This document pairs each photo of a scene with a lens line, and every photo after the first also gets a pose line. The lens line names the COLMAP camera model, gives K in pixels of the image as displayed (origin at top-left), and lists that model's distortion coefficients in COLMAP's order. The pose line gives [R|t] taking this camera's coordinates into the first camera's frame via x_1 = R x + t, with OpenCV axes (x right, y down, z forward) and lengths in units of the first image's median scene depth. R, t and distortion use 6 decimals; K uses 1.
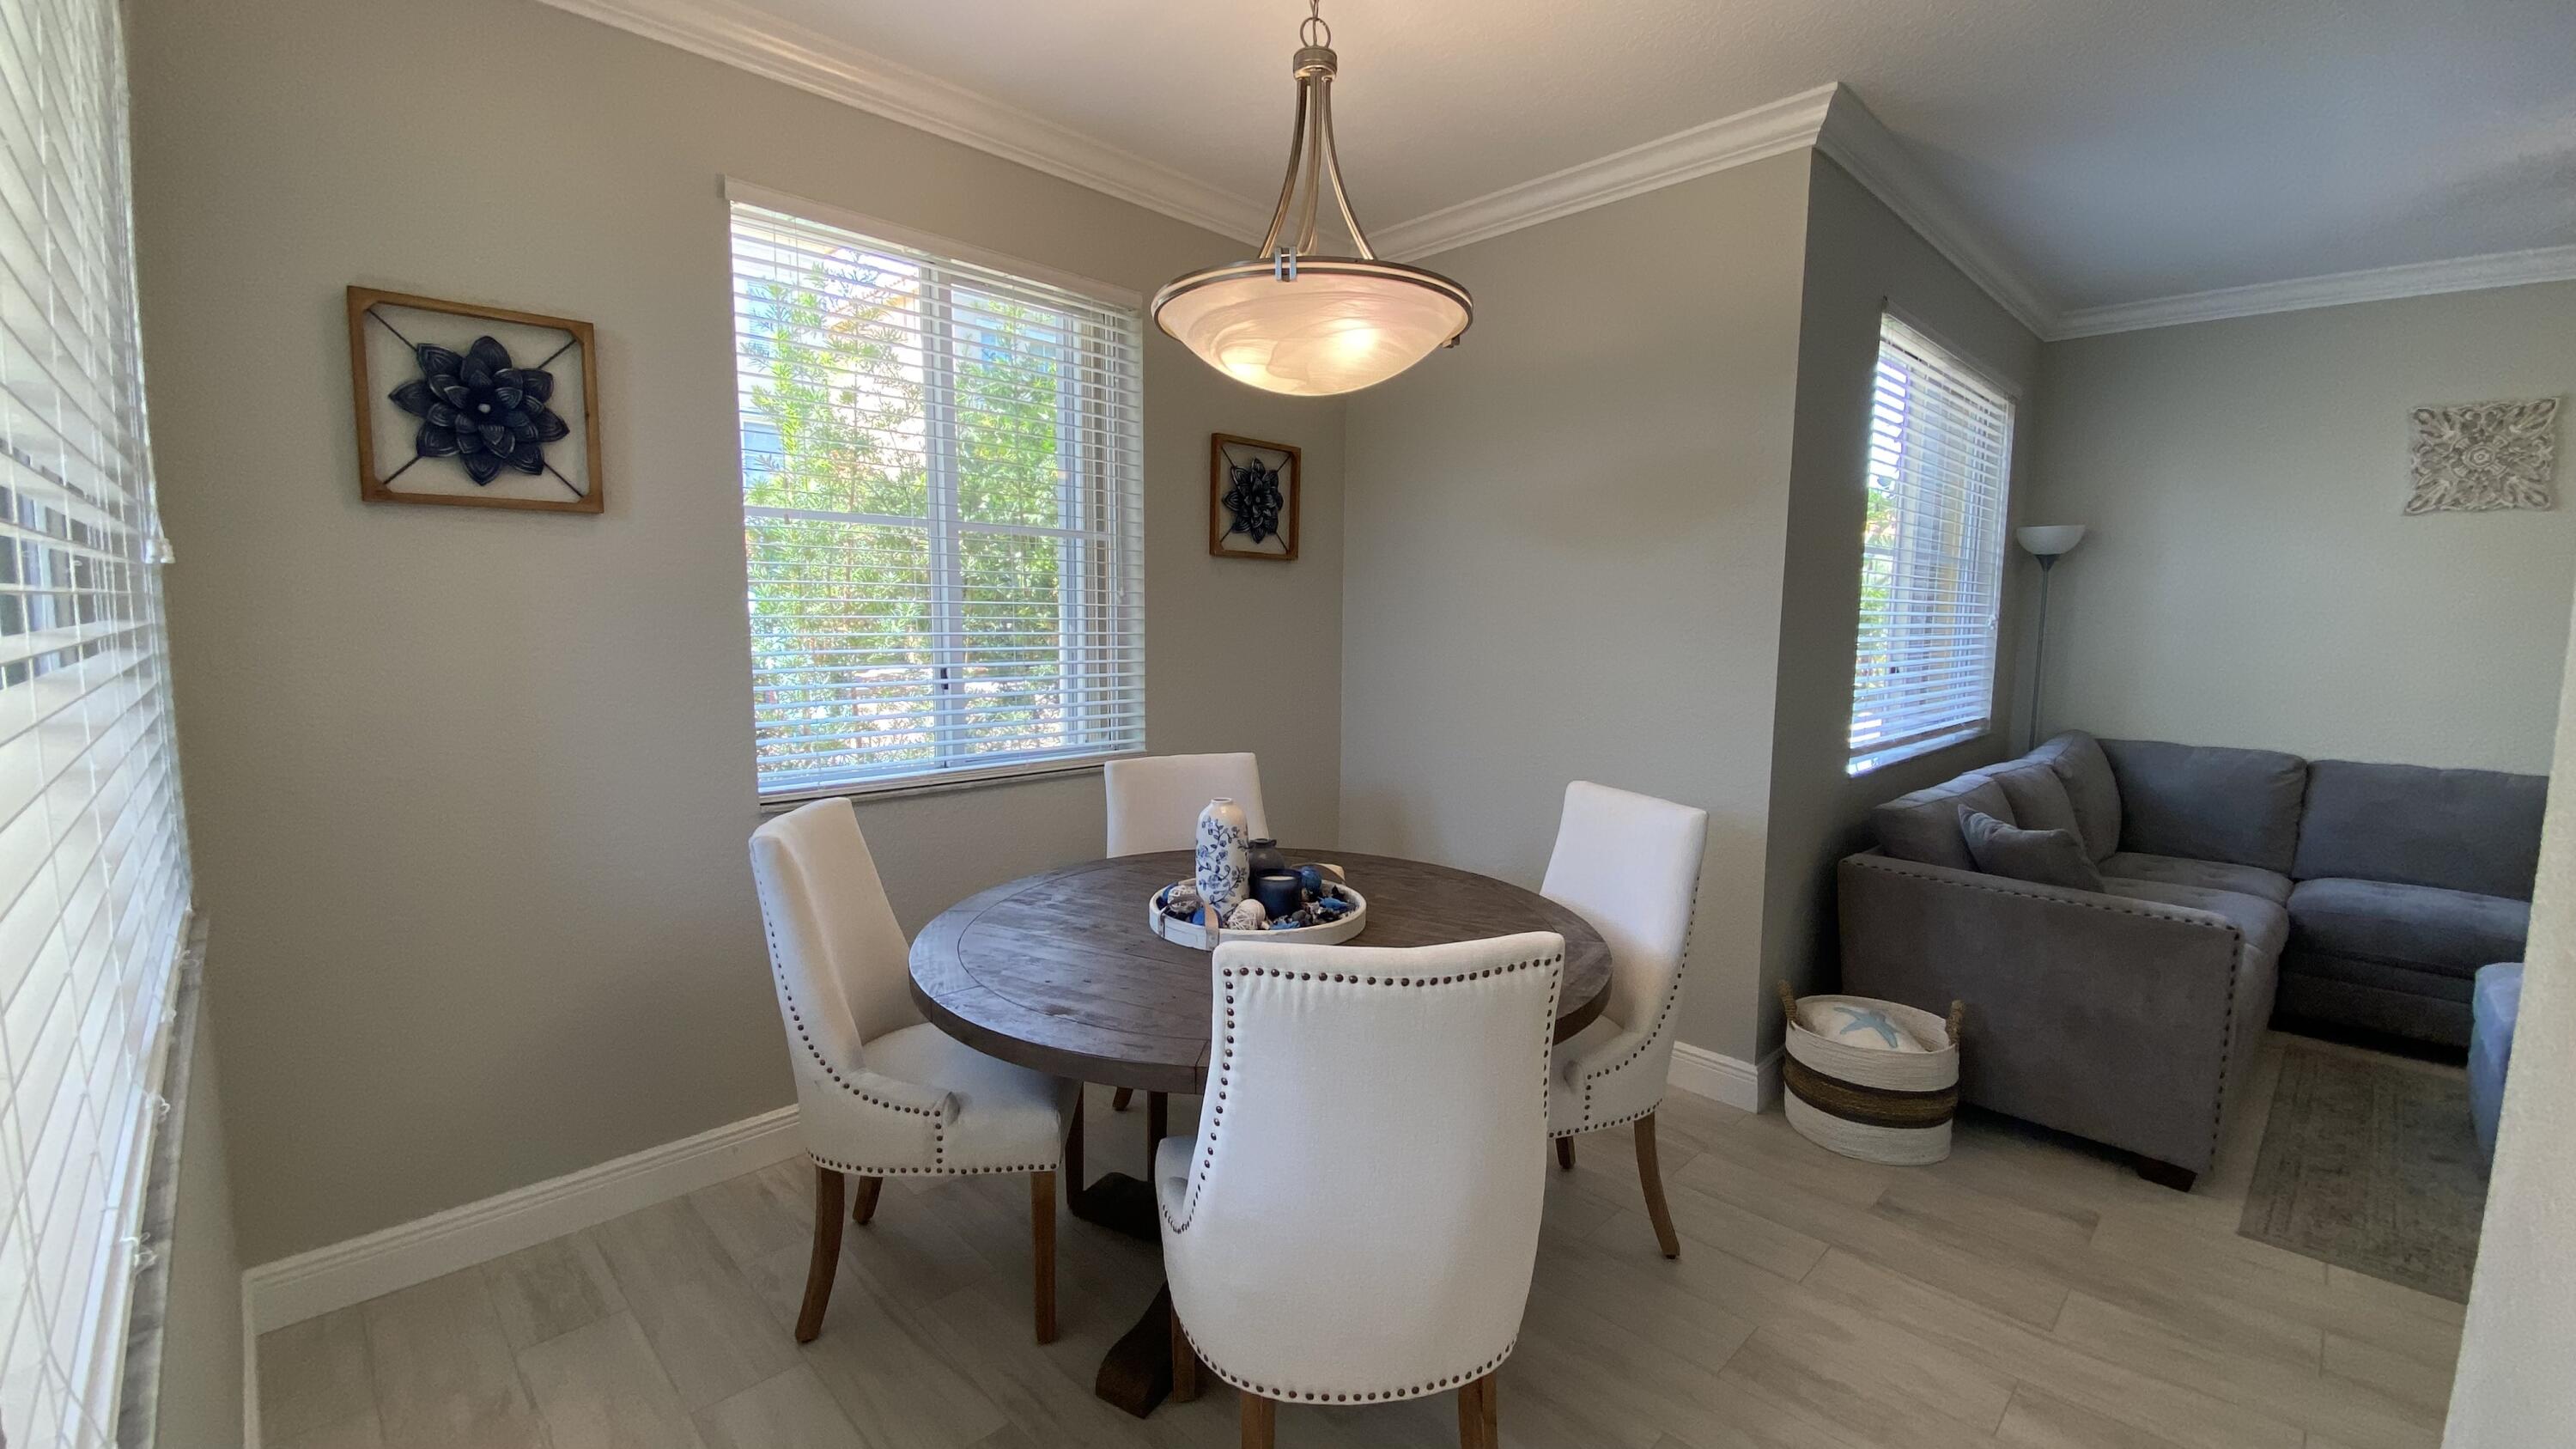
lens RADIAL K [[1042.0, 0, 1276.0], [0, 1042.0, 722.0], [0, 0, 1]] dist [0.025196, -0.027405]
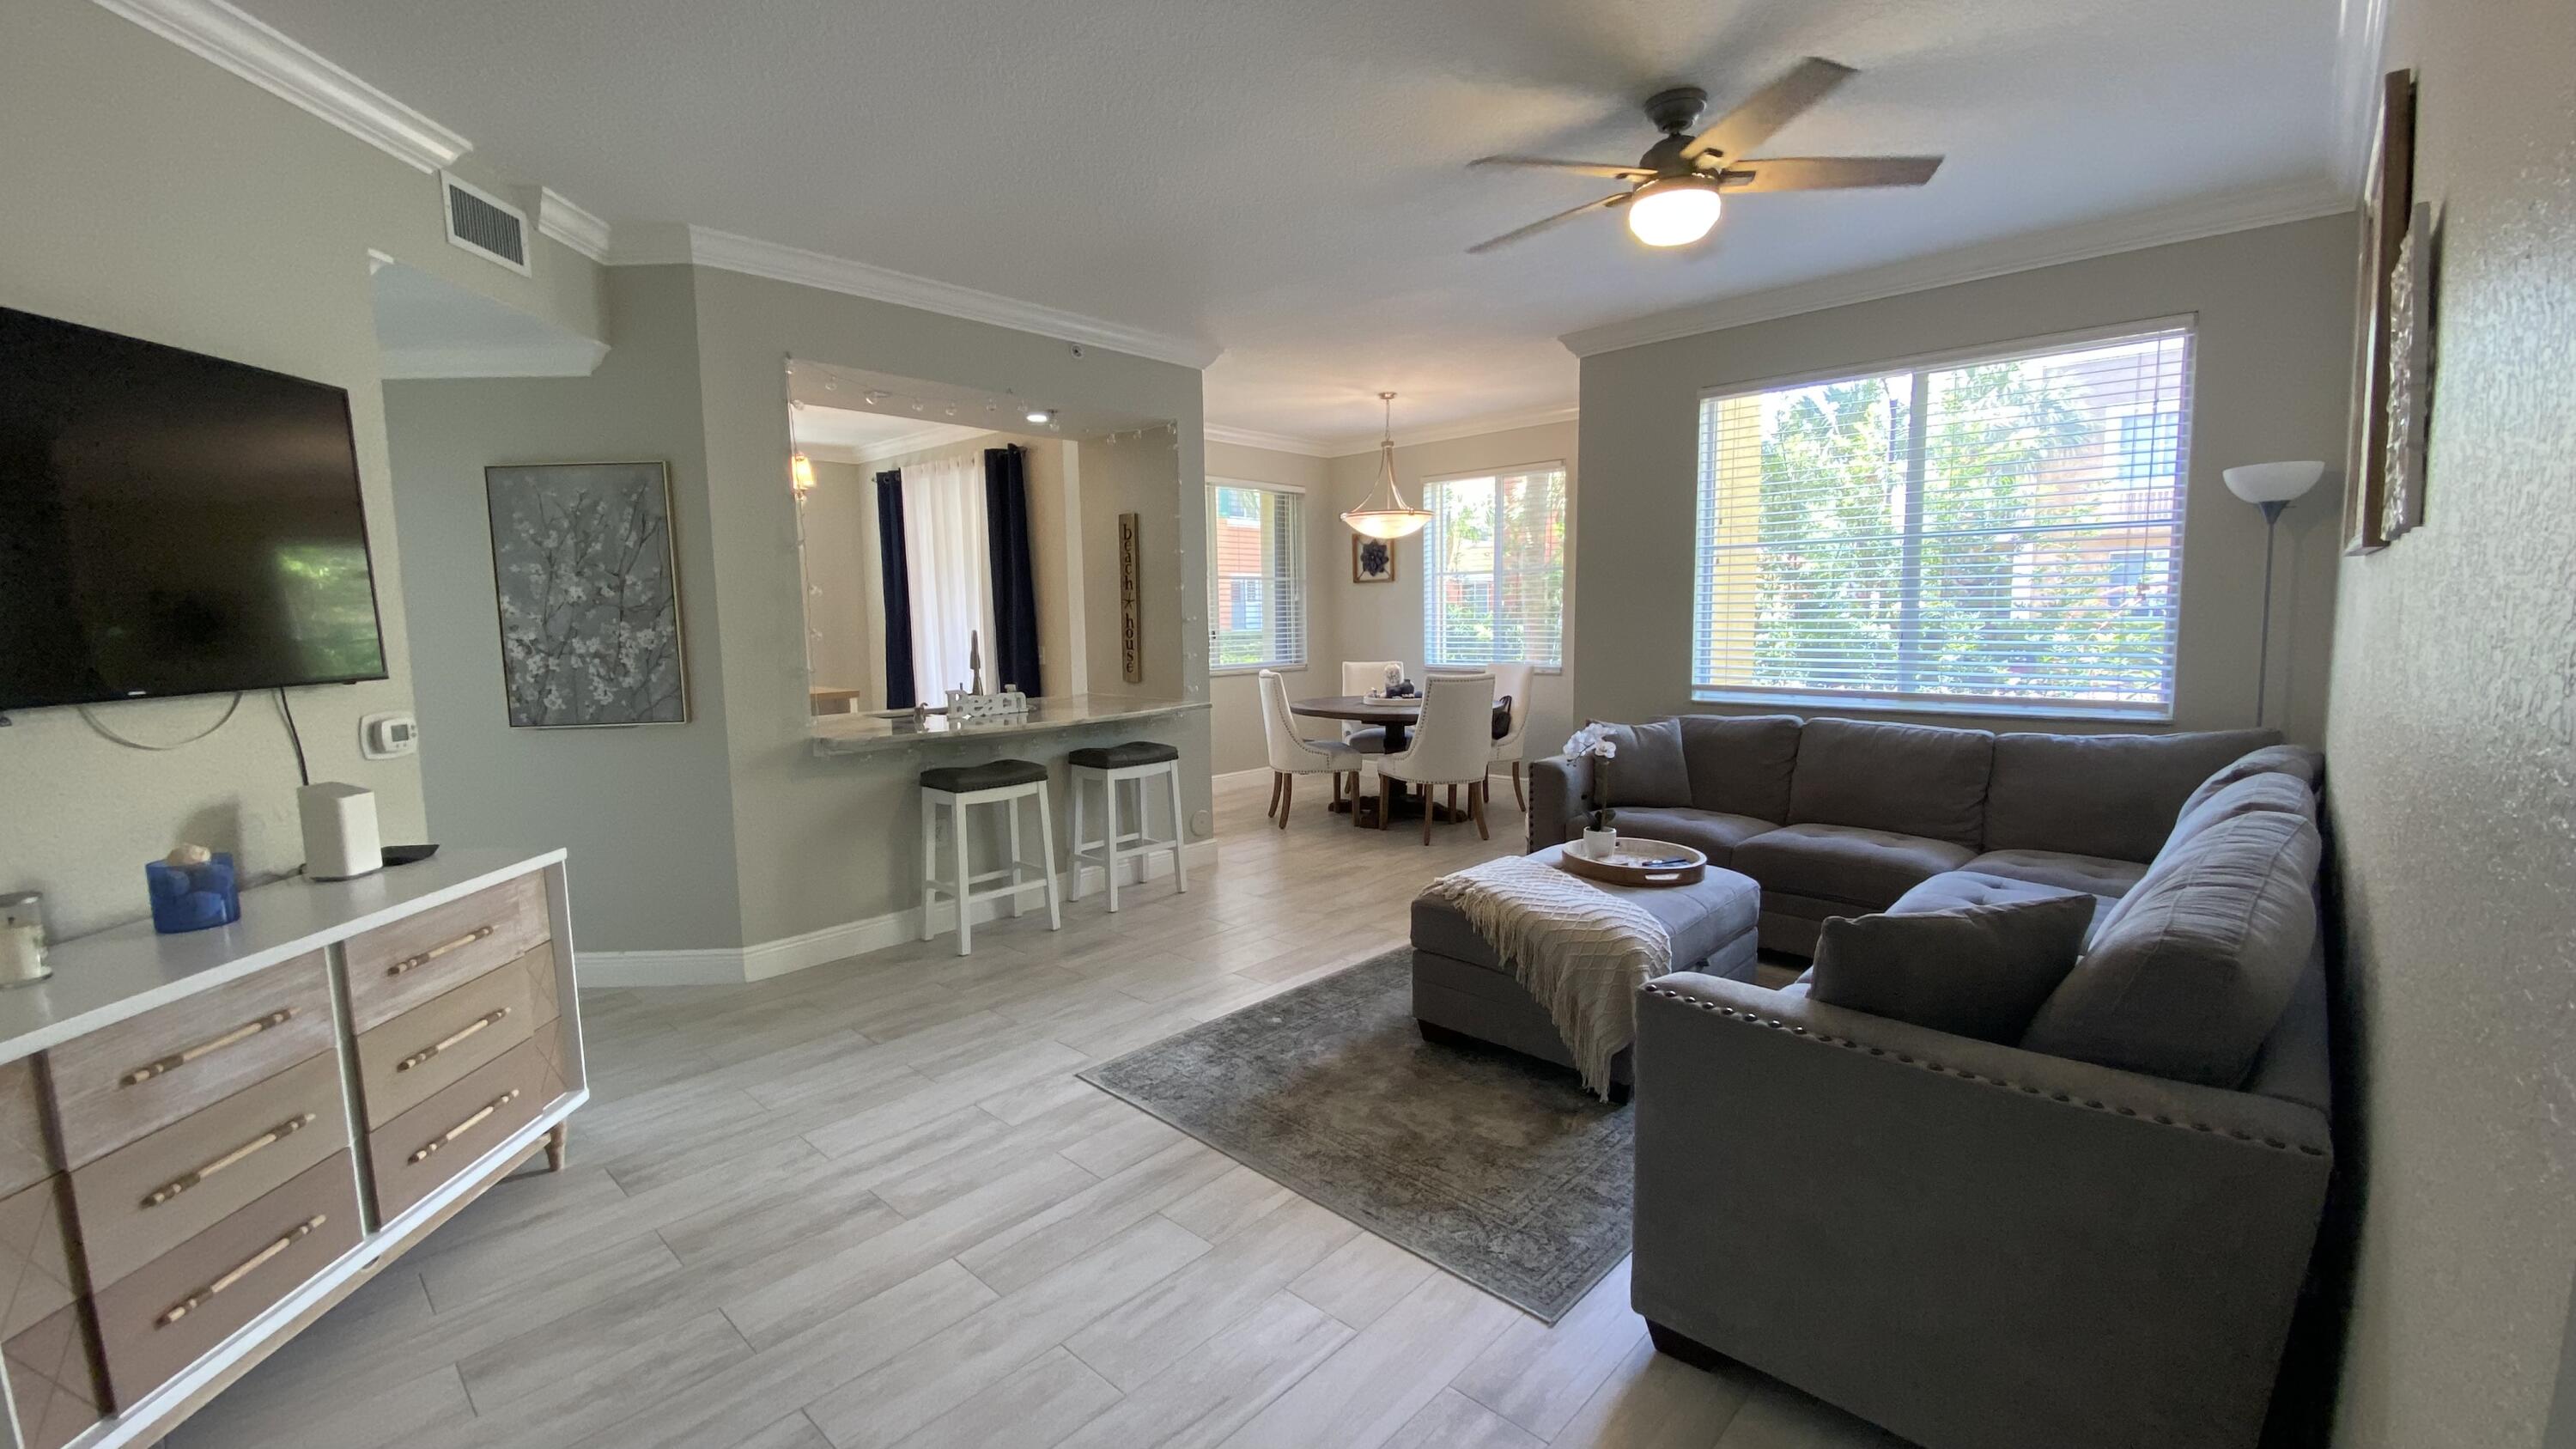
lens RADIAL K [[1021.6, 0, 1276.8], [0, 1021.6, 724.5], [0, 0, 1]] dist [0.022552, -0.026000]
pose [[0.037260, 0.102912, -0.993992, 2.970890], [-0.080037, 0.991795, 0.099685, -0.027578], [0.996095, 0.075842, 0.045191, 0.484393]]
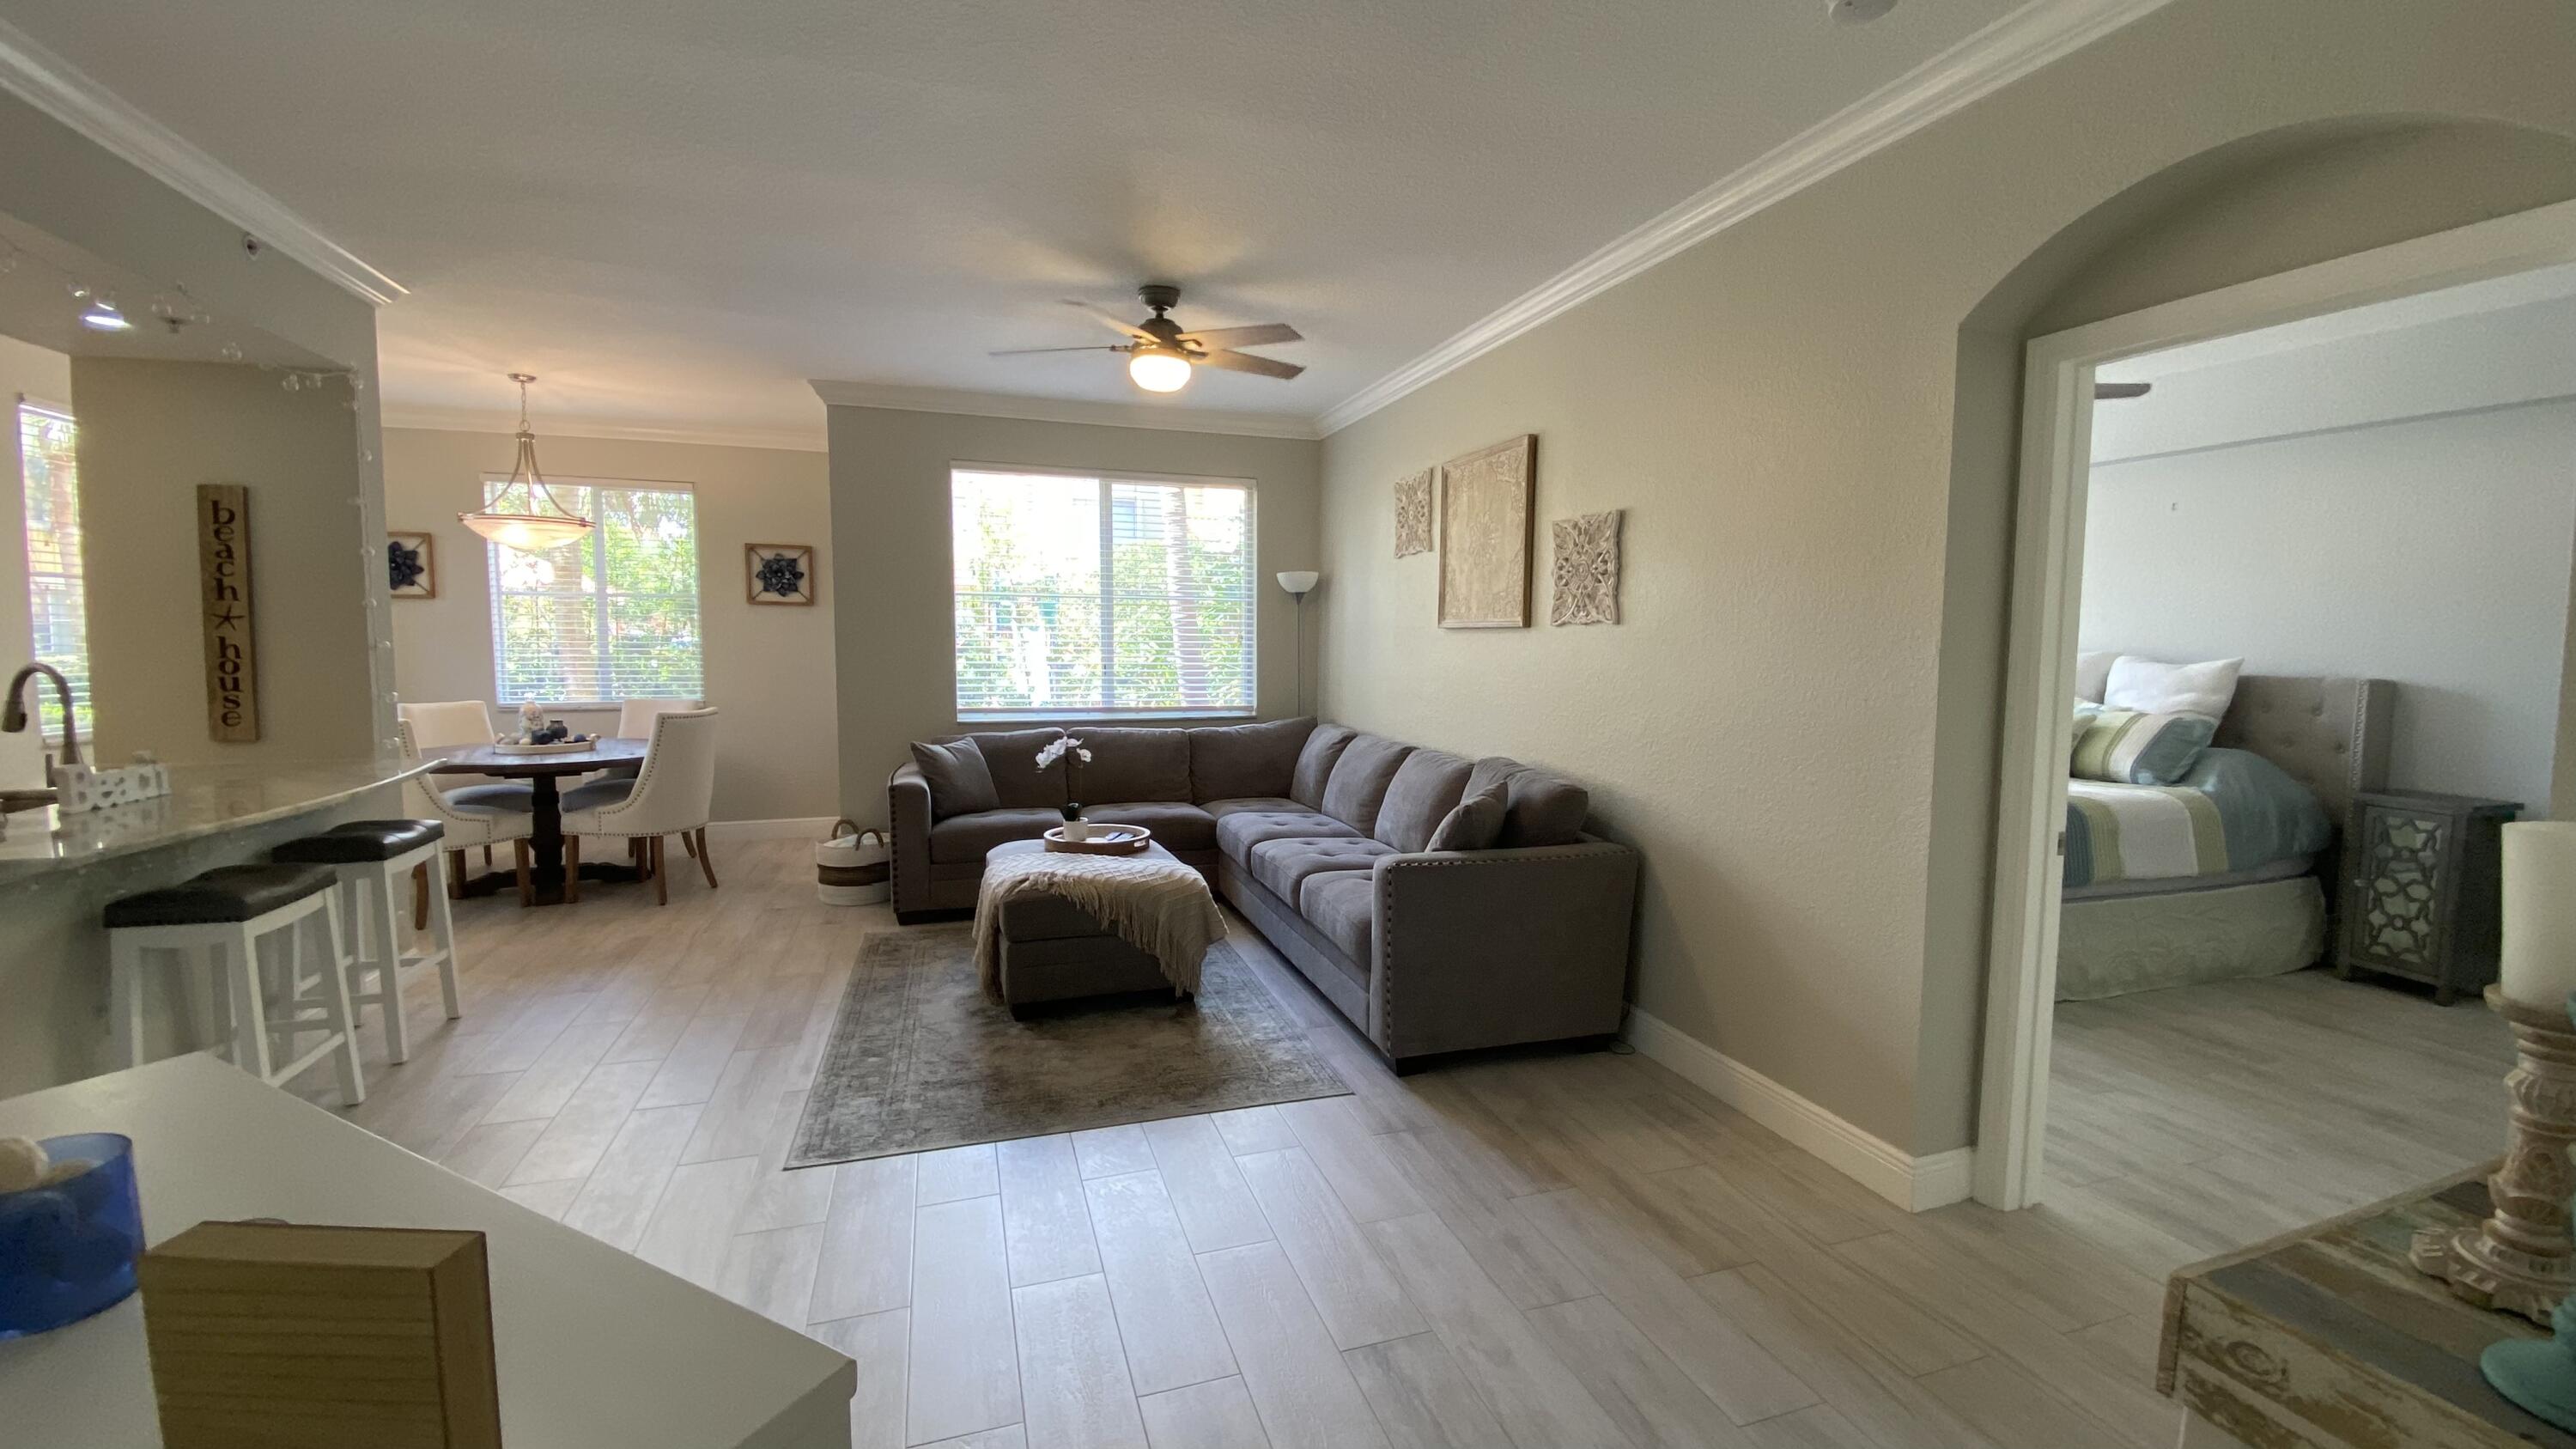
lens RADIAL K [[1042.0, 0, 1276.0], [0, 1042.0, 722.0], [0, 0, 1]] dist [0.025196, -0.027405]
pose [[0.894526, 0.037123, -0.445472, 2.694995], [-0.045690, 0.998919, -0.008504, 0.054834], [0.444675, 0.027961, 0.895256, -0.512569]]
